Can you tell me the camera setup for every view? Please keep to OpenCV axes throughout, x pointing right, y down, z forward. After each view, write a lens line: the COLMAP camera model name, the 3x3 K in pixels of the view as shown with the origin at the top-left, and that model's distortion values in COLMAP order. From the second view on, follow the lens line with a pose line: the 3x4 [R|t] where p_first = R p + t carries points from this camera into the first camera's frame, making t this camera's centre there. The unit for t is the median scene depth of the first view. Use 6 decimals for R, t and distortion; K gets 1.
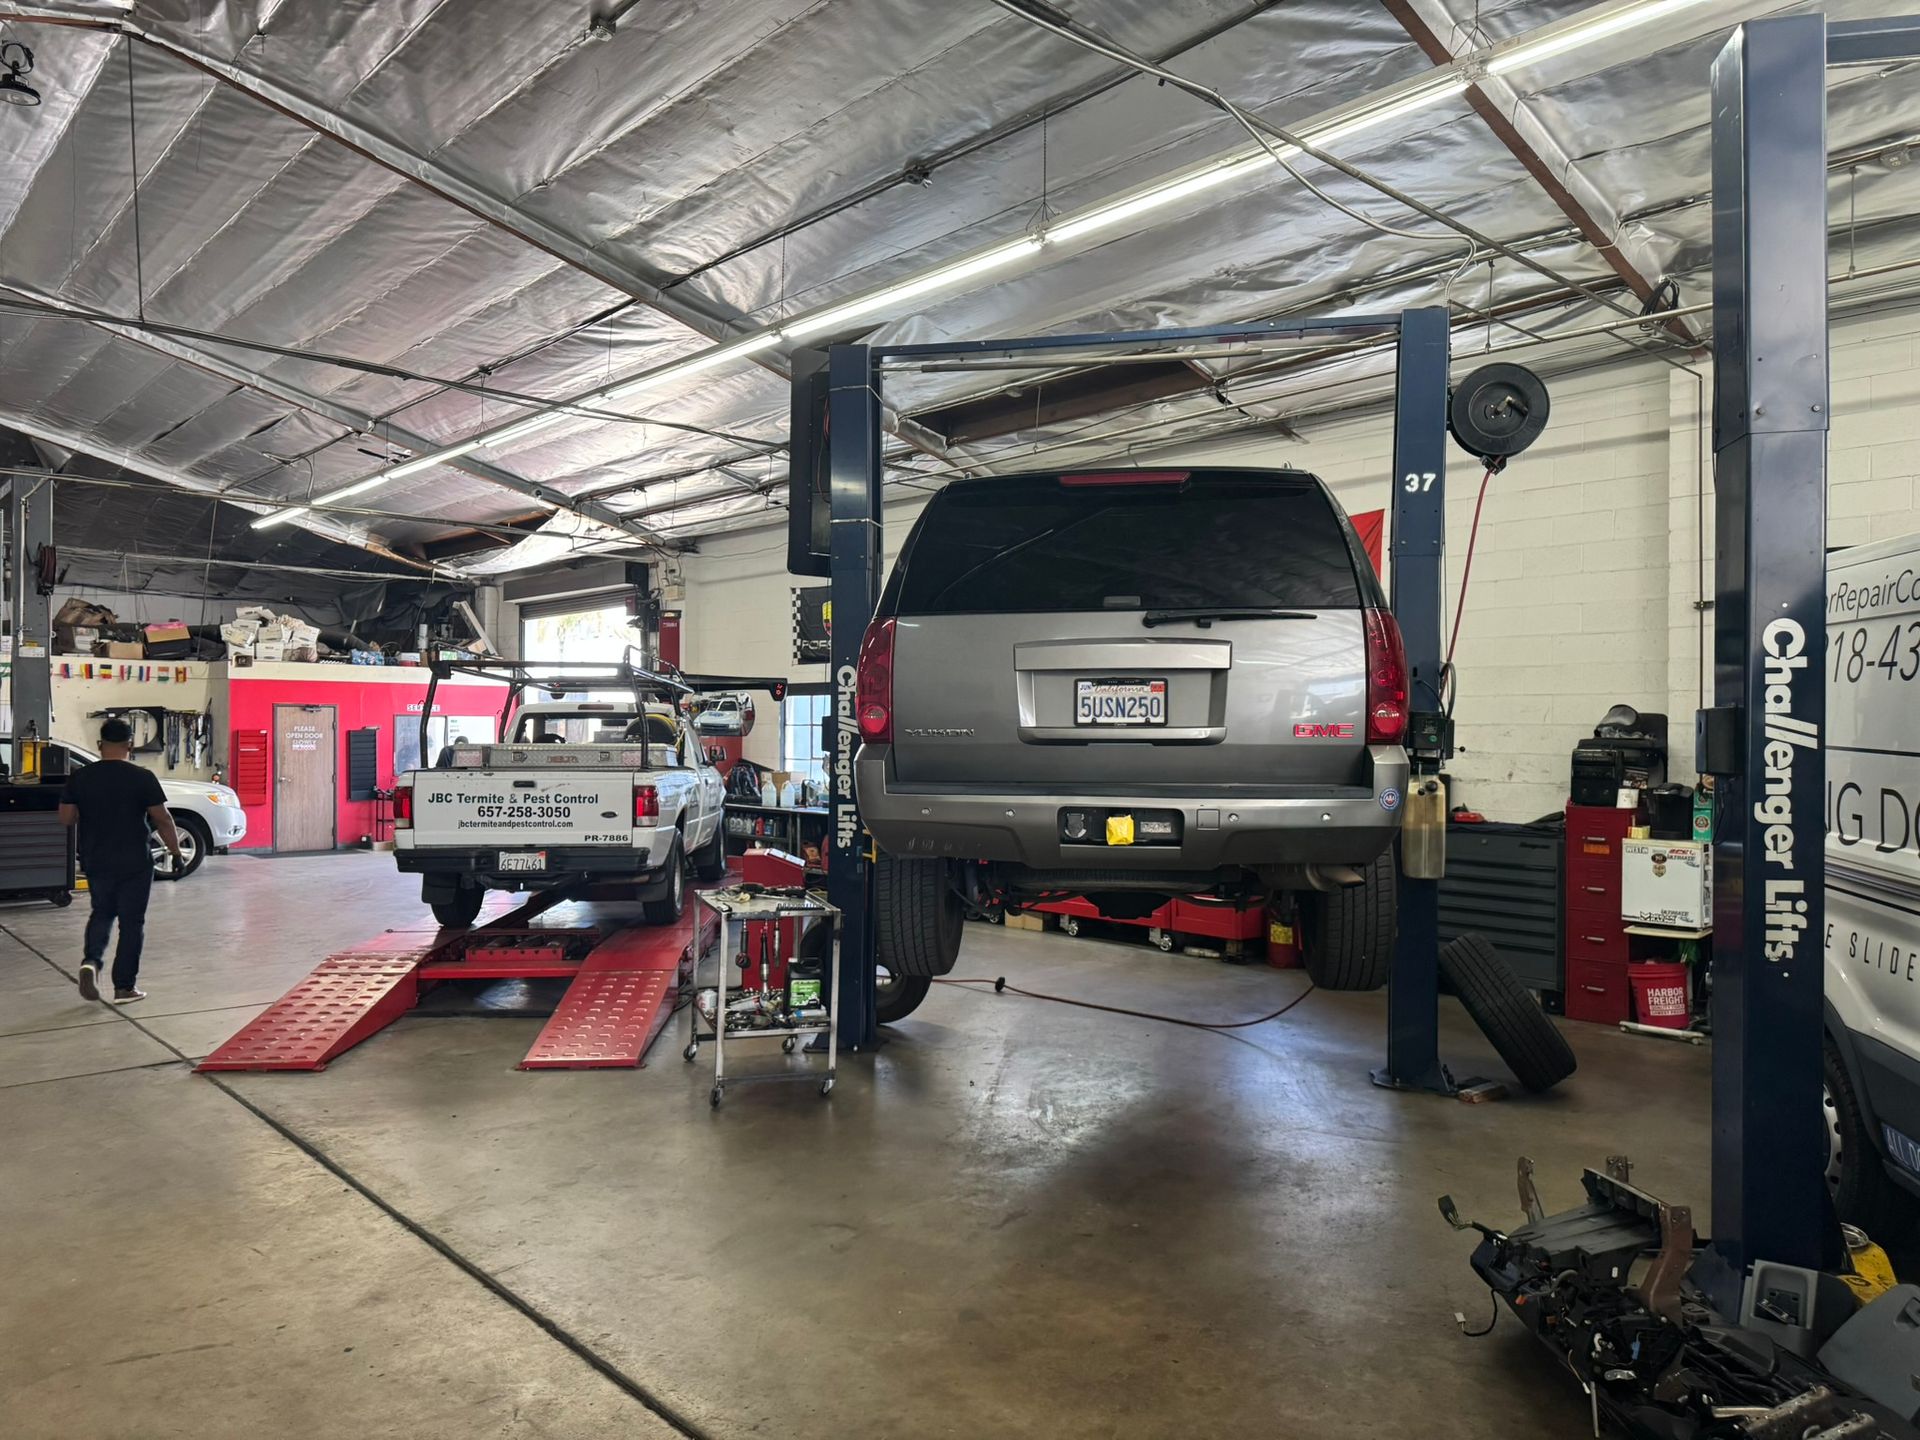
lens RADIAL K [[1351.6, 0, 958.5], [0, 1351.6, 727.5], [0, 0, 1]] dist [0.060912, -0.082626]
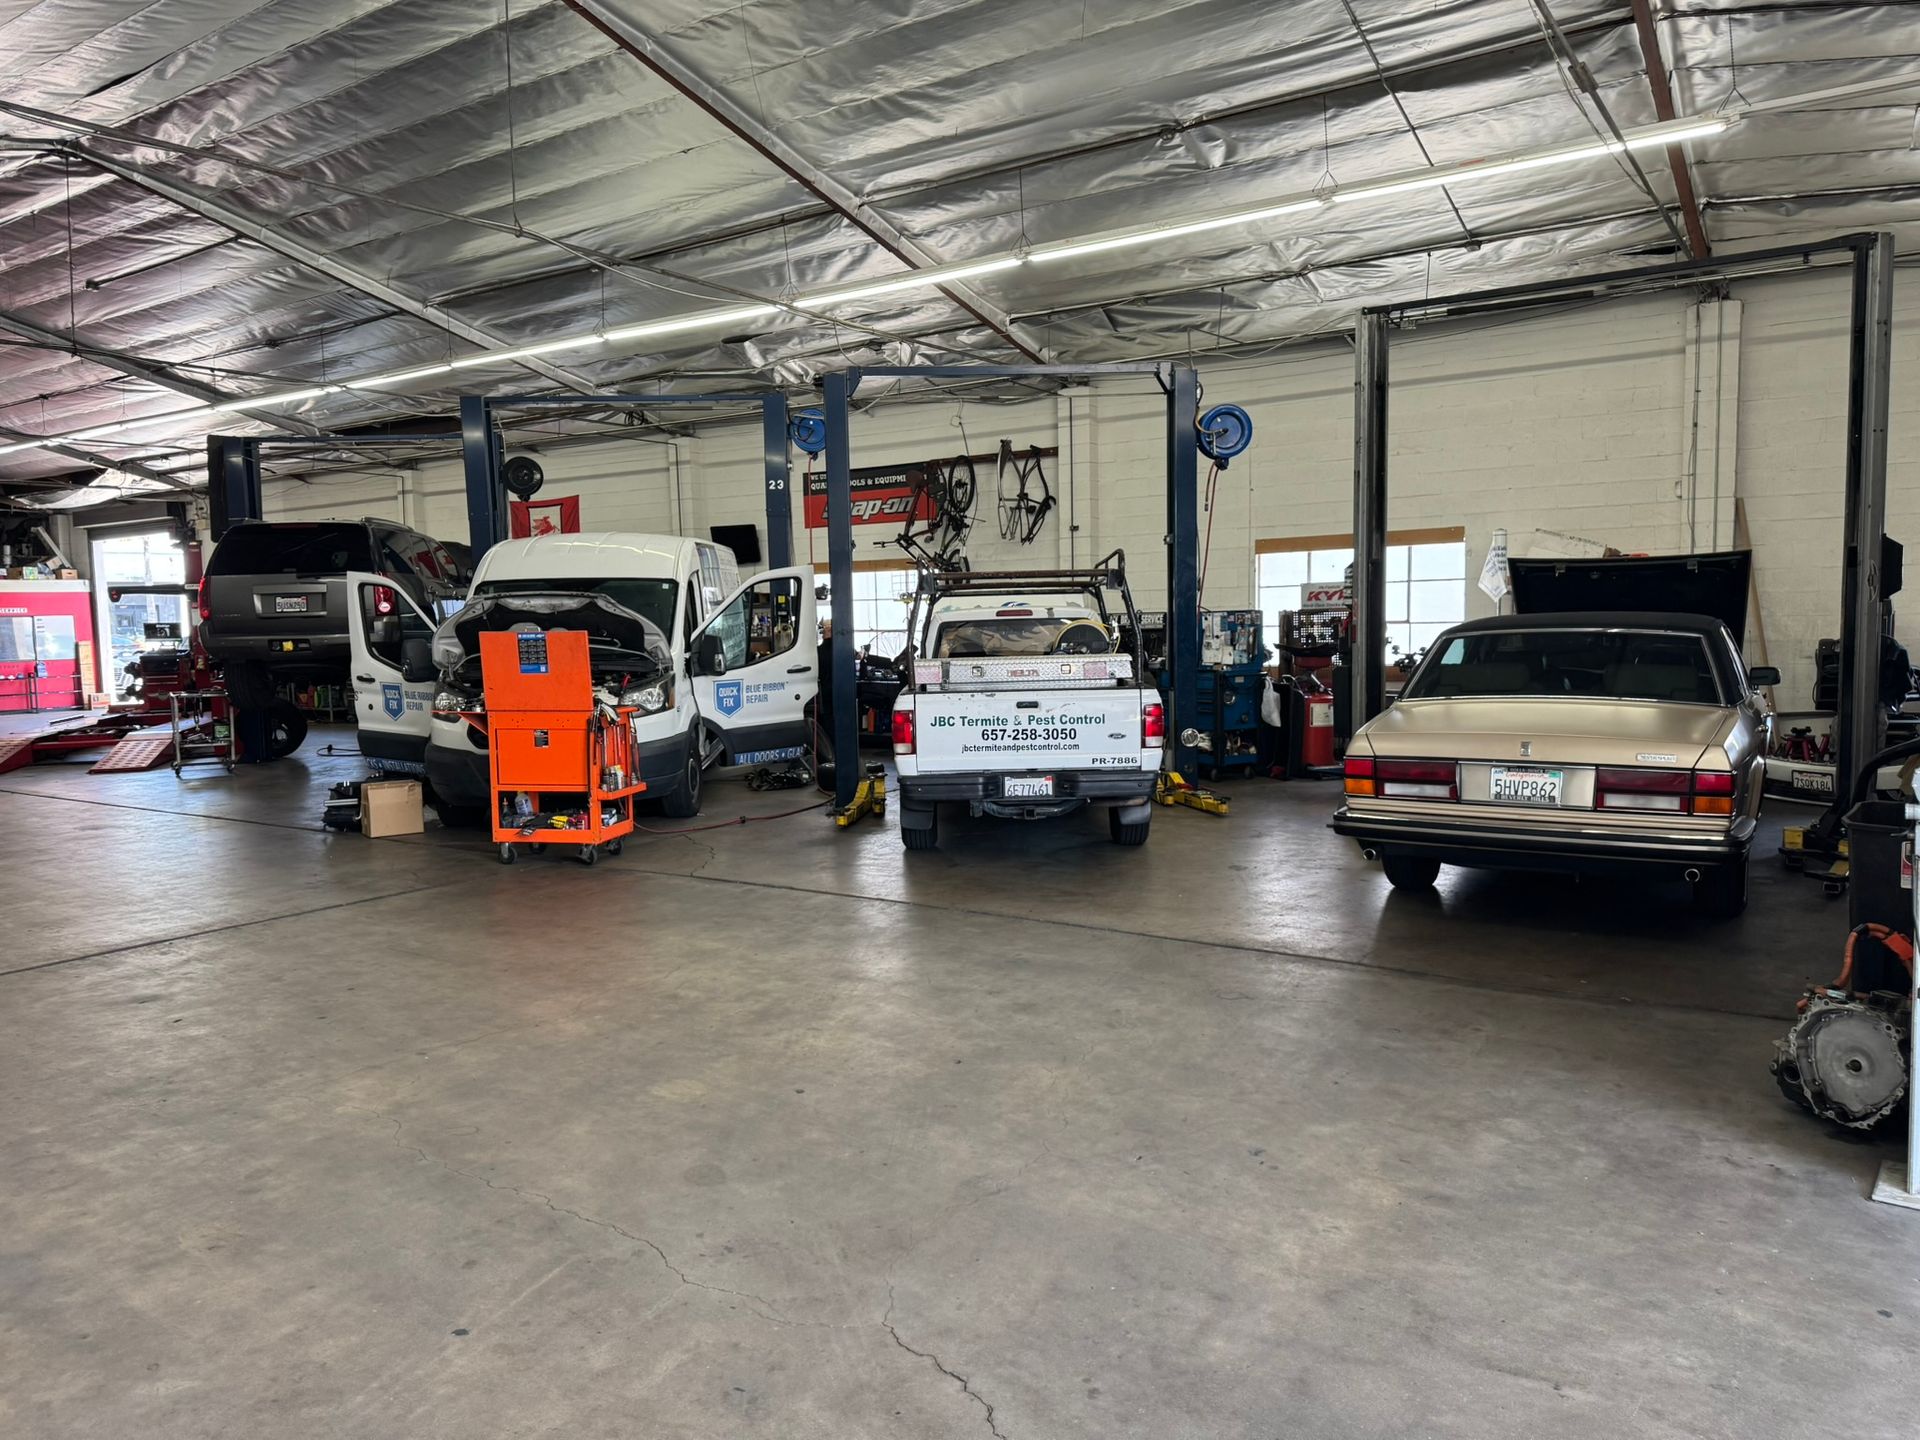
lens RADIAL K [[1341.8, 0, 971.6], [0, 1341.8, 721.3], [0, 0, 1]] dist [0.092359, -0.122213]
pose [[0.969935, -0.047946, 0.238593, 0.232340], [0.027950, 0.995860, 0.086498, 0.005508], [-0.241752, -0.077229, 0.967260, -0.630893]]
